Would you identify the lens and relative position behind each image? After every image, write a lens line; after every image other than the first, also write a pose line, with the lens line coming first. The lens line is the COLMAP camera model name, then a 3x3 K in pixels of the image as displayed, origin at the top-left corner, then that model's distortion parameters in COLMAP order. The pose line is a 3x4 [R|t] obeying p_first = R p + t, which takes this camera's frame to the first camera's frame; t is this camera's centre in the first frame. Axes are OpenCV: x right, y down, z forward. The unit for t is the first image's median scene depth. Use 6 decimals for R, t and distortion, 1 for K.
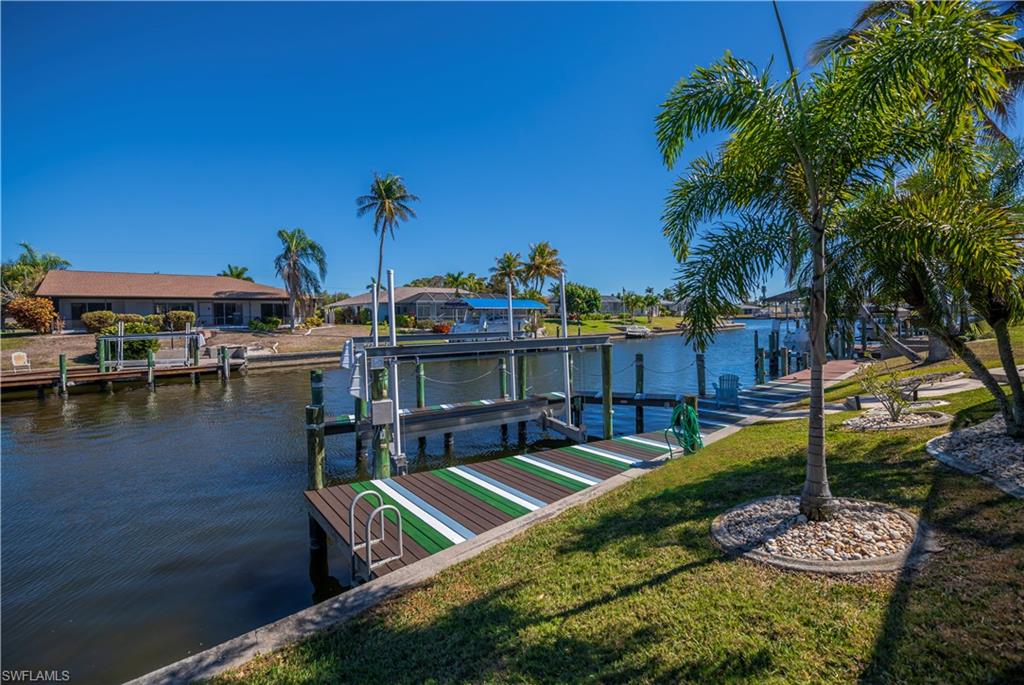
lens RADIAL K [[430.2, 0, 534.4], [0, 430.2, 316.7], [0, 0, 1]] dist [-0.000735, -0.000029]
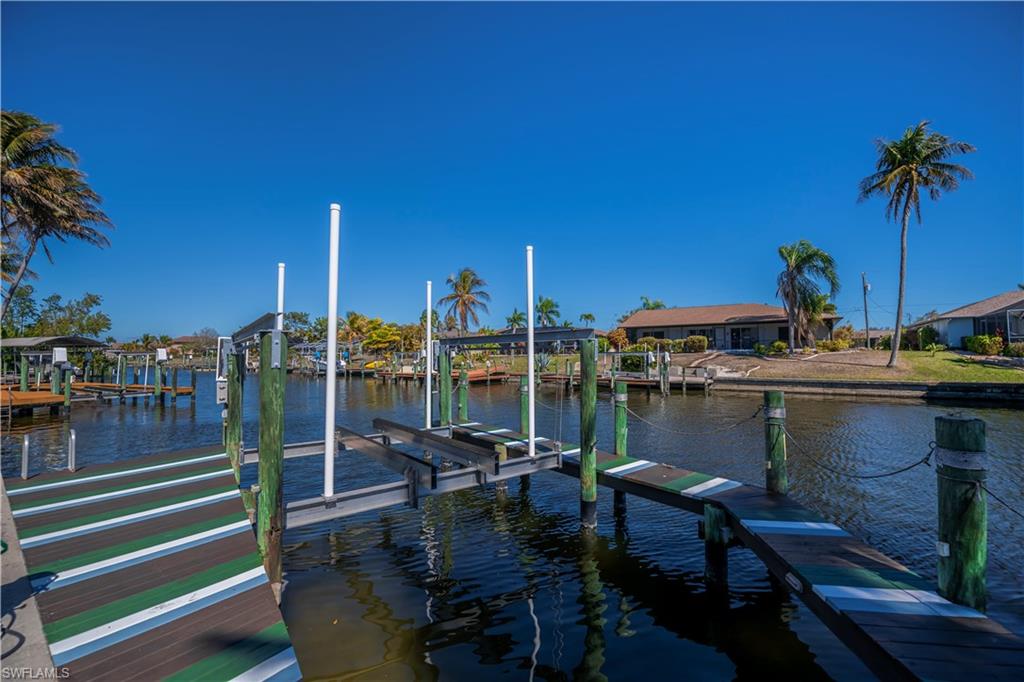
lens RADIAL K [[408.9, 0, 516.8], [0, 408.9, 333.7], [0, 0, 1]] dist [-0.003472, -0.006977]
pose [[0.215589, -0.032804, -0.975933, 0.143106], [-0.001525, 0.999423, -0.033930, 0.017418], [0.976483, 0.008803, 0.215414, 0.255057]]
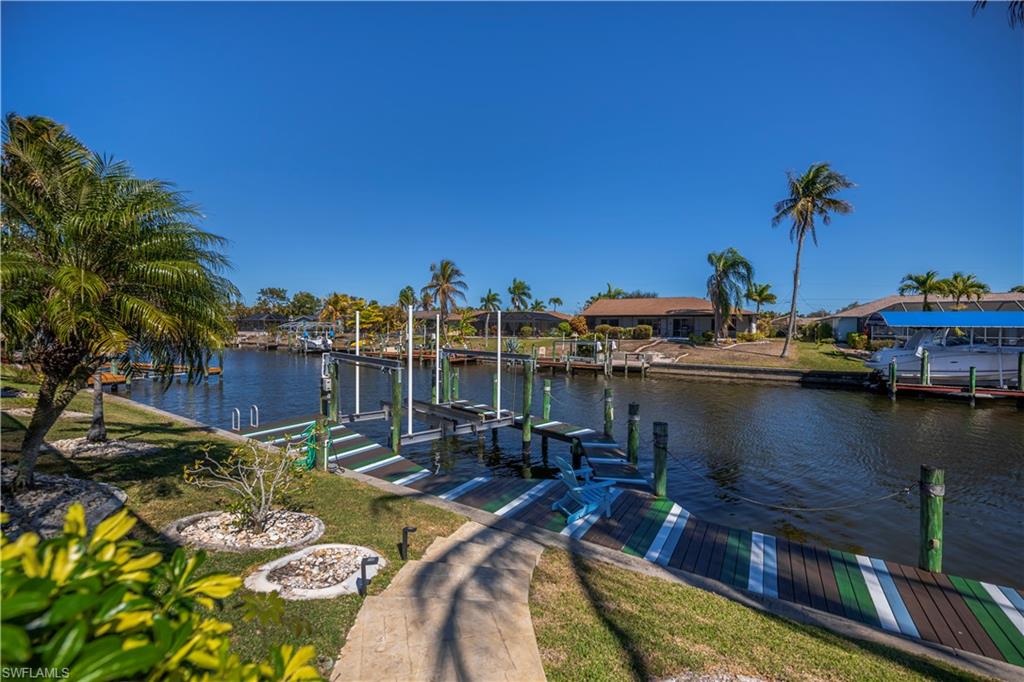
lens RADIAL K [[408.9, 0, 516.8], [0, 408.9, 333.7], [0, 0, 1]] dist [-0.003472, -0.006977]
pose [[0.278958, 0.033441, -0.959721, 0.290415], [-0.019014, 0.999390, 0.029296, -0.015172], [0.960115, 0.010076, 0.279424, 0.220729]]
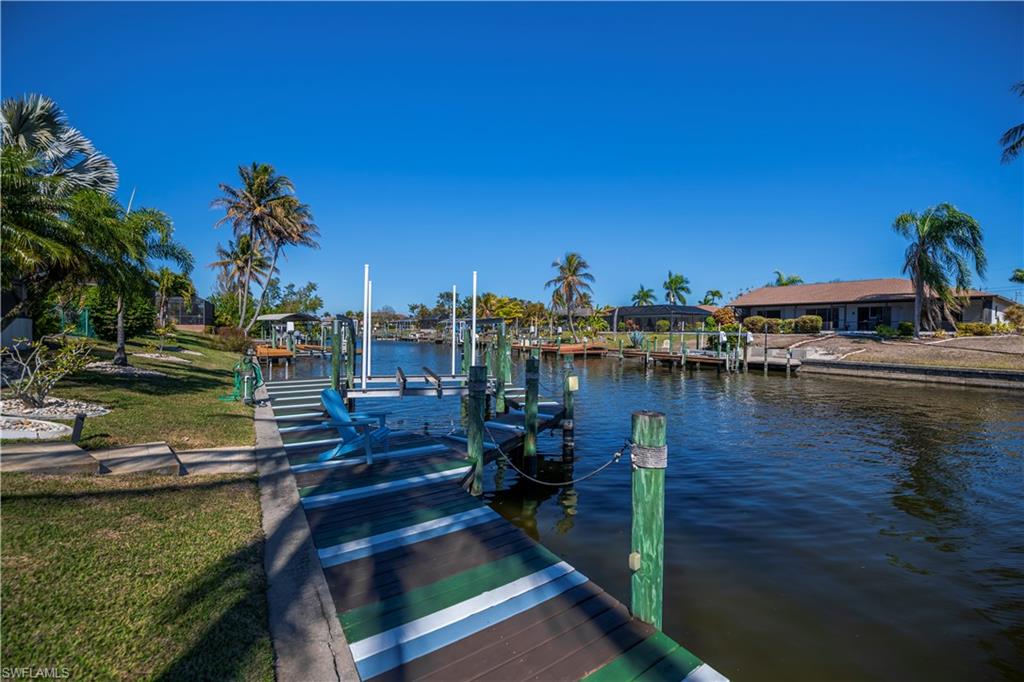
lens RADIAL K [[408.9, 0, 516.8], [0, 408.9, 333.7], [0, 0, 1]] dist [-0.003472, -0.006977]
pose [[-0.138966, 0.025810, -0.989961, 0.276452], [-0.014105, 0.999507, 0.028039, 0.012917], [0.990197, 0.017860, -0.138533, 0.368604]]
